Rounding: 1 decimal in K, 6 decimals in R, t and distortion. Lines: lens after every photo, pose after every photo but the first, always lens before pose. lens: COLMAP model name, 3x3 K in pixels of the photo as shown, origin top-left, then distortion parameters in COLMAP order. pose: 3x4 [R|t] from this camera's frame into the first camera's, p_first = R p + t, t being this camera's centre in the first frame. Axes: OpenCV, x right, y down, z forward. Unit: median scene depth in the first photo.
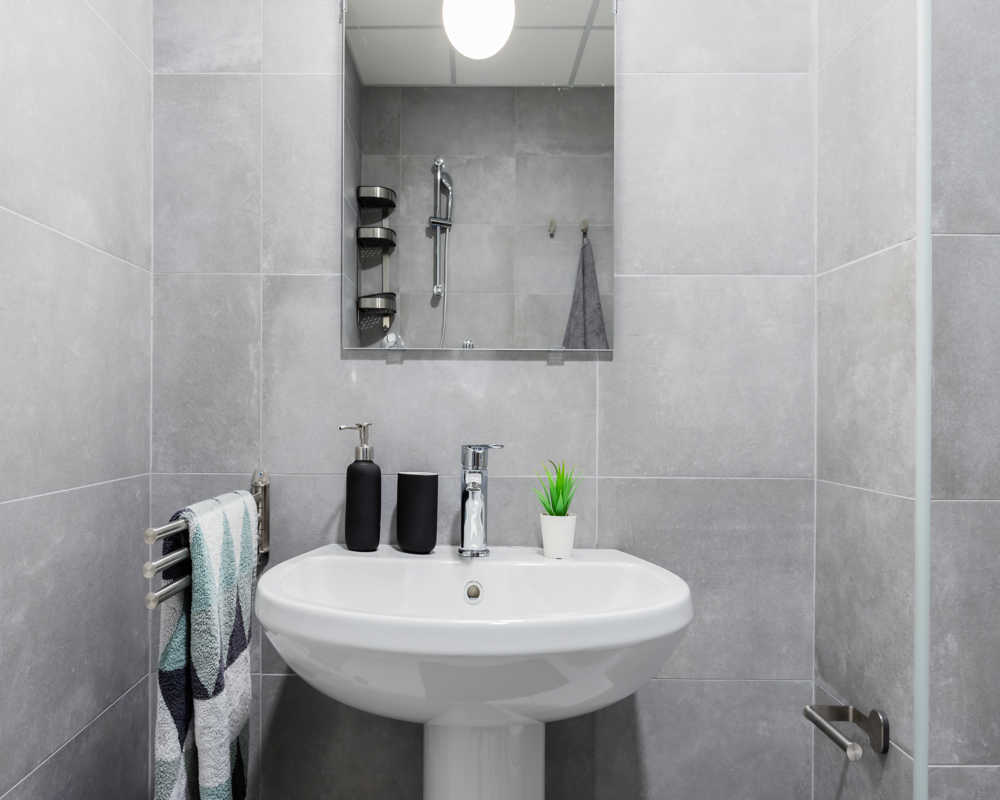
lens RADIAL K [[686.1, 0, 499.8], [0, 686.1, 407.7], [0, 0, 1]] dist [0.003342, -0.000092]
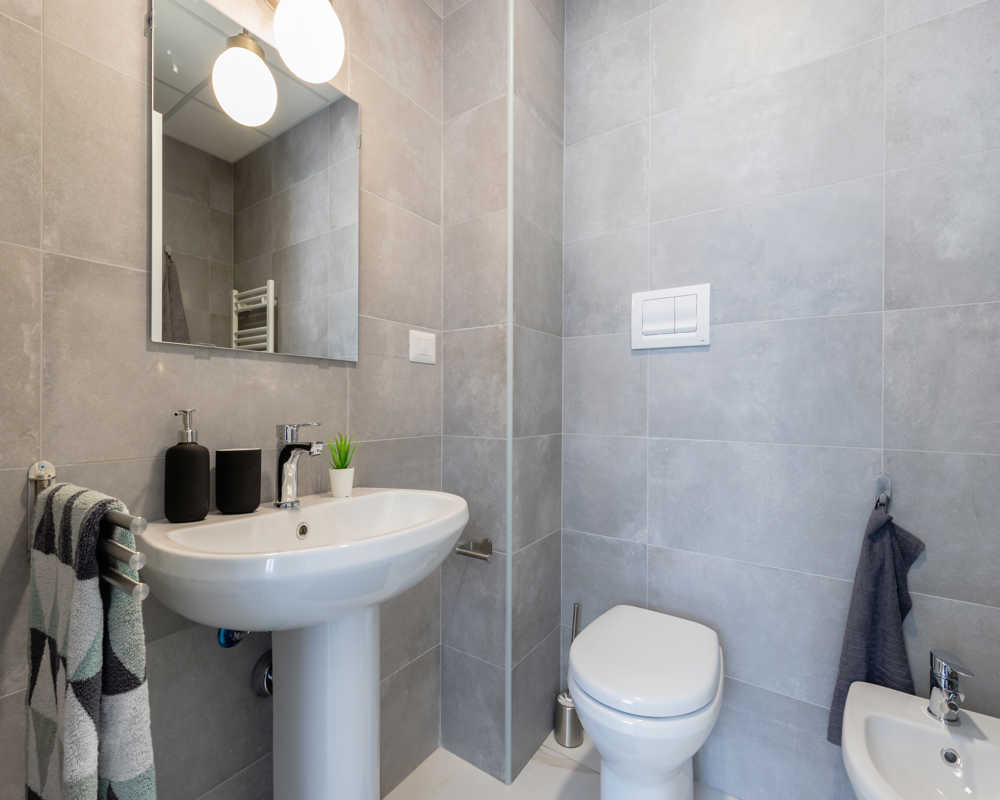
lens RADIAL K [[448.2, 0, 495.9], [0, 448.2, 402.2], [0, 0, 1]] dist [0.001874, -0.000151]
pose [[0.562930, -0.000030, 0.826504, -0.523859], [-0.003417, 0.999991, 0.002364, 0.006719], [-0.826497, -0.004155, 0.562925, 0.160494]]
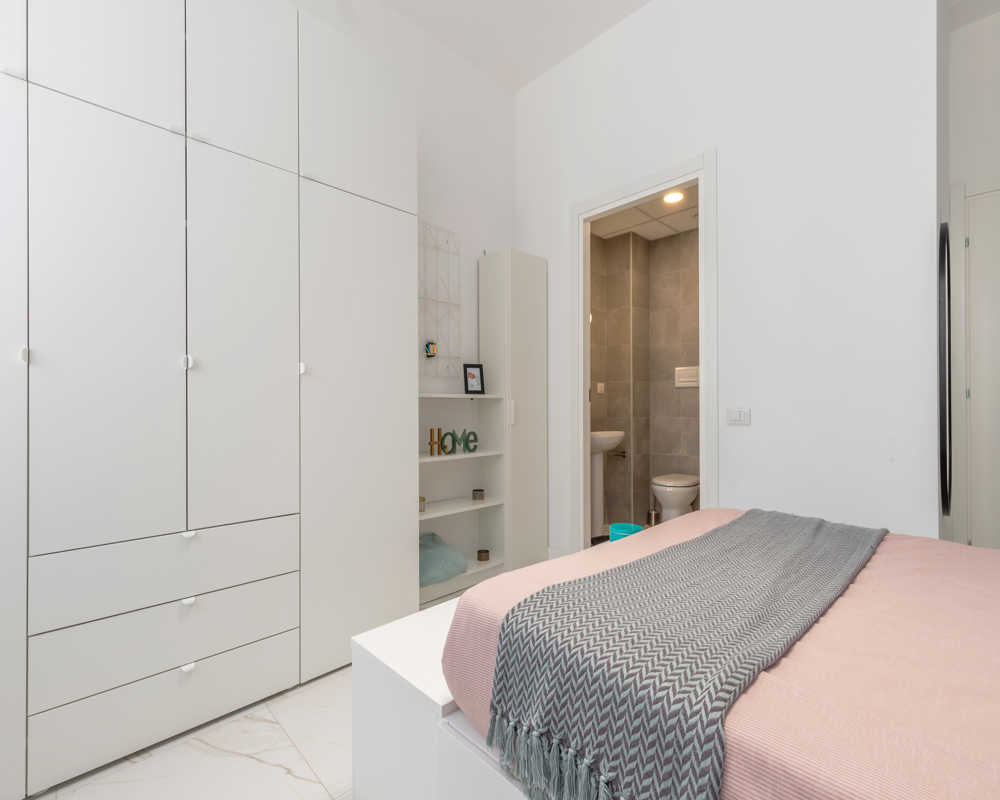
lens RADIAL K [[448.2, 0, 495.9], [0, 448.2, 402.2], [0, 0, 1]] dist [0.001874, -0.000151]
pose [[0.720708, -0.002406, 0.693235, -2.932630], [0.004214, 0.999991, -0.000911, -0.026166], [-0.693226, 0.003578, 0.720711, -1.111223]]
